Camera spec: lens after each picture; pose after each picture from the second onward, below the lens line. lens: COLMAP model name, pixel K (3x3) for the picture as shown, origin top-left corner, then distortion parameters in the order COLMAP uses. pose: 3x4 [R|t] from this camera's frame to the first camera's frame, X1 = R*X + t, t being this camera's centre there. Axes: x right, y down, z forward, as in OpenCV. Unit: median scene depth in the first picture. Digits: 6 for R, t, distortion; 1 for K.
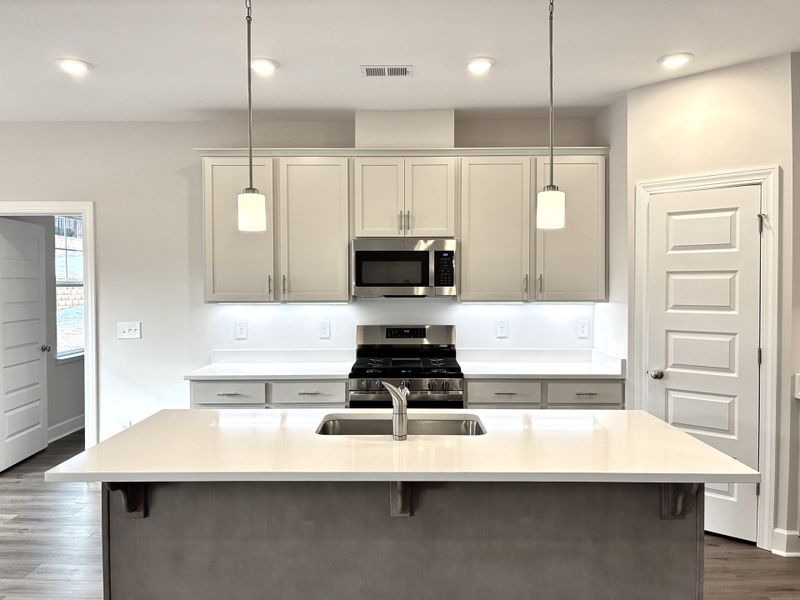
lens RADIAL K [[605.0, 0, 400.0], [0, 605.0, 300.0], [0, 0, 1]] dist [0.080910, -0.111793]
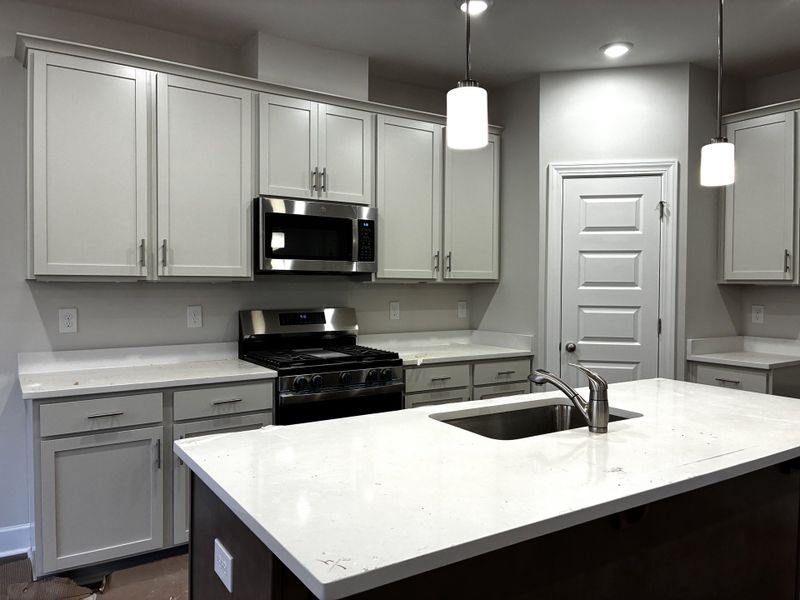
lens RADIAL K [[605.0, 0, 400.0], [0, 605.0, 300.0], [0, 0, 1]] dist [0.080910, -0.111793]
pose [[0.832616, -0.008762, 0.553781, -0.363111], [0.005474, 0.999956, 0.007591, 0.025906], [-0.553823, -0.003289, 0.832628, 0.257493]]
